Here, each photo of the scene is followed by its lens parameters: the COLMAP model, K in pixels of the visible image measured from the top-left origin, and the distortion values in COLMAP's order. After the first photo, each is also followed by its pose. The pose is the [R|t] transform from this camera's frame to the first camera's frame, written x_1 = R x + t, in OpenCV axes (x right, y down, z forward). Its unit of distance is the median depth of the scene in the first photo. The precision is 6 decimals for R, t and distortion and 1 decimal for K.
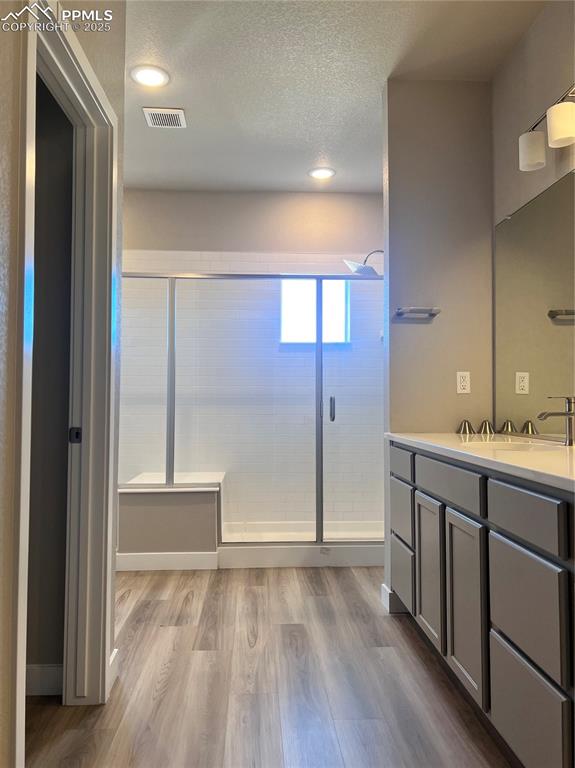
lens RADIAL K [[571.6, 0, 283.3], [0, 571.6, 389.8], [0, 0, 1]] dist [0.070299, -0.088792]
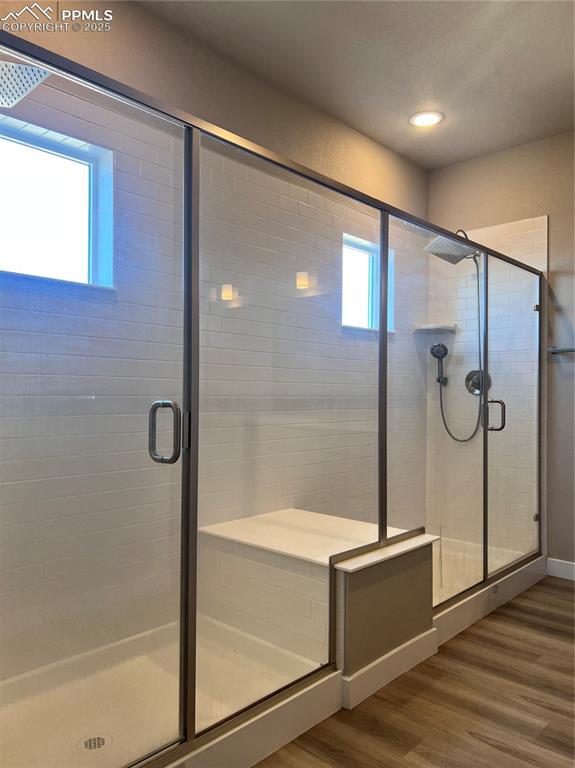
lens RADIAL K [[571.6, 0, 283.3], [0, 571.6, 389.8], [0, 0, 1]] dist [0.070299, -0.088792]
pose [[0.723393, 0.003337, 0.690428, -0.723733], [-0.017901, 0.999743, 0.013924, -0.008741], [-0.690204, -0.022431, 0.723267, 0.628892]]
